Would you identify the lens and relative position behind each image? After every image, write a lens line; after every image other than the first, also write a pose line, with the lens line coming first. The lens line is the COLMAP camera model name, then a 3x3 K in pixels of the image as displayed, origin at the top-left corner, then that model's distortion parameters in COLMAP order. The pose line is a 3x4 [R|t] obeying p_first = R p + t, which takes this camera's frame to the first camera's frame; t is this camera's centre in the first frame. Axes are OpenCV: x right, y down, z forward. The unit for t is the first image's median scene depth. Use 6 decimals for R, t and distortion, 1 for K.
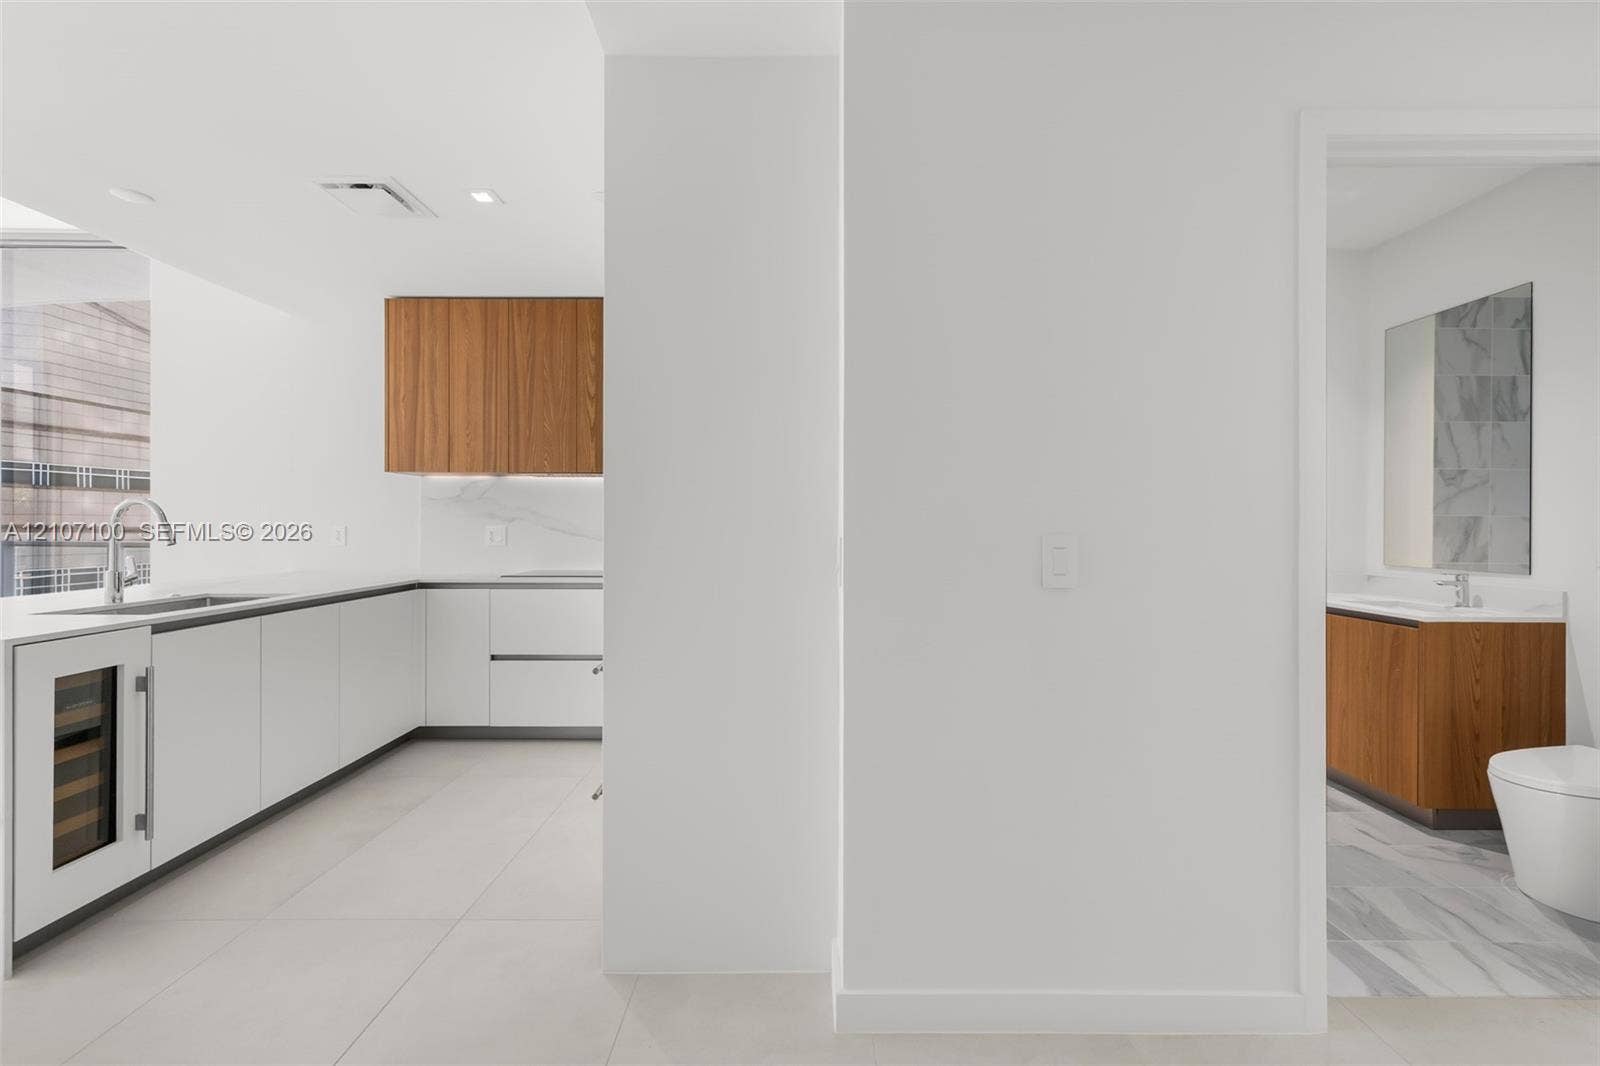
lens RADIAL K [[680.0, 0, 806.0], [0, 680.0, 527.1], [0, 0, 1]] dist [0.000614, 0.000688]
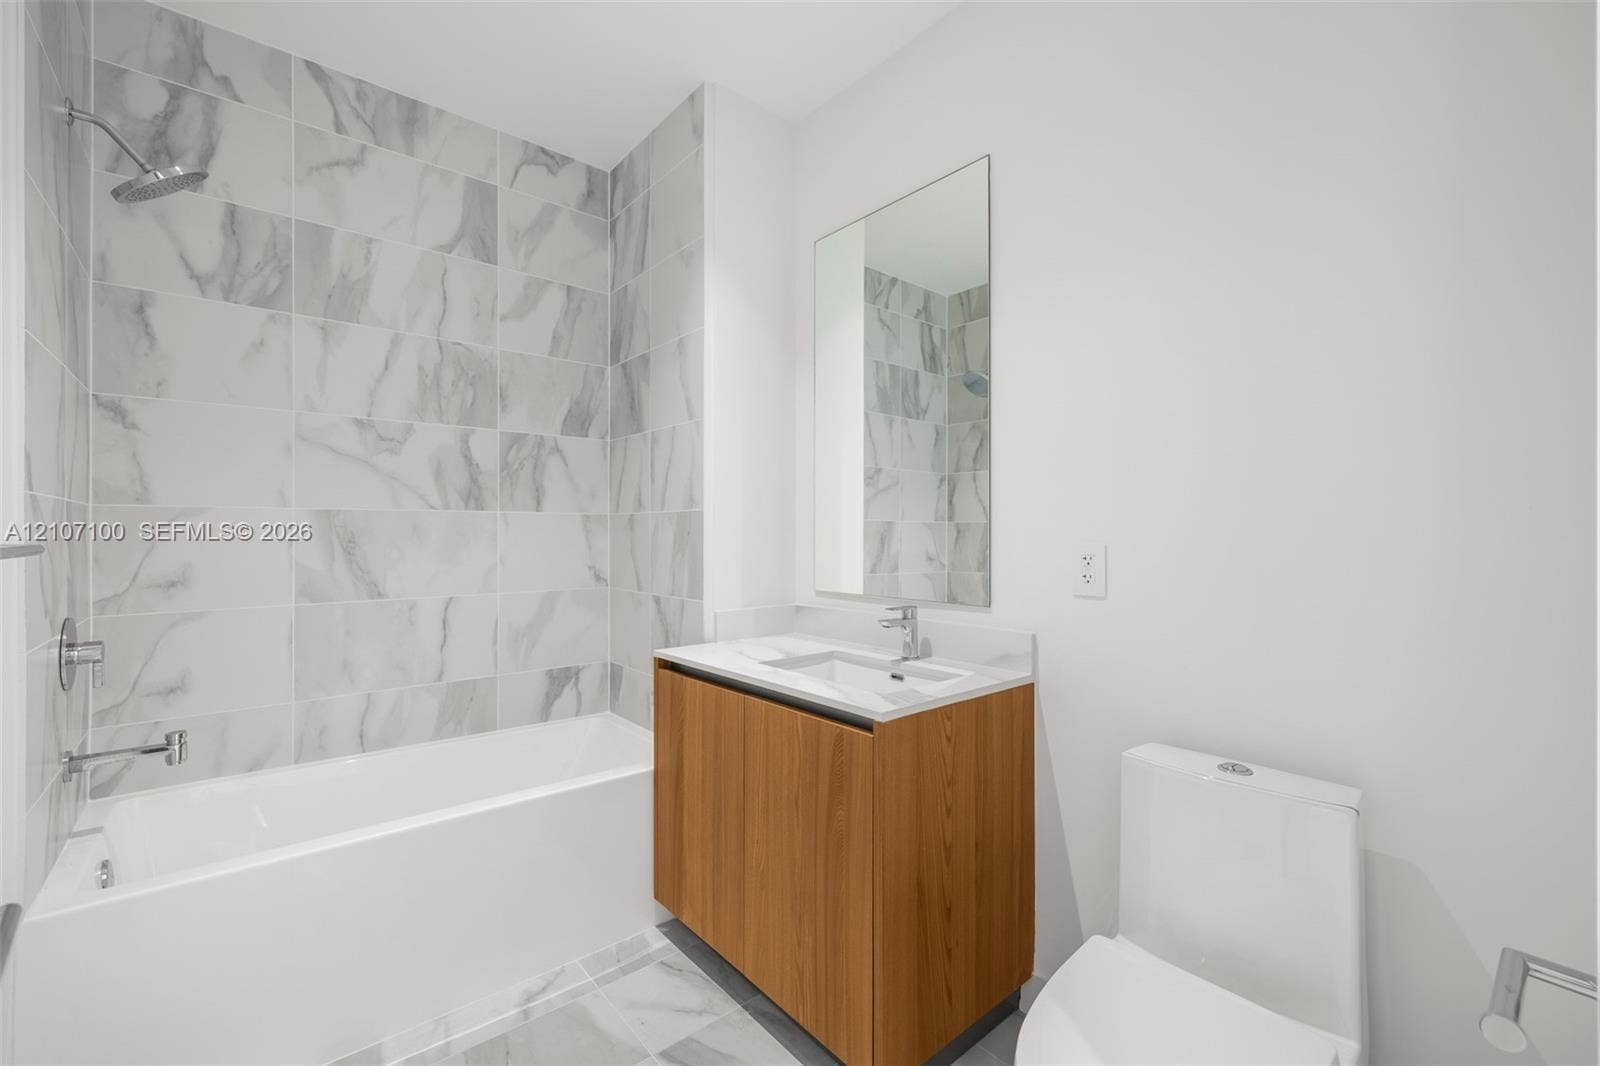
lens RADIAL K [[673.3, 0, 808.8], [0, 673.3, 535.0], [0, 0, 1]] dist [0.001975, 0.000257]
pose [[0.758705, -0.003528, 0.651424, 0.484502], [0.003404, 0.999993, 0.001451, 0.000122], [-0.651425, 0.001117, 0.758712, 0.586461]]
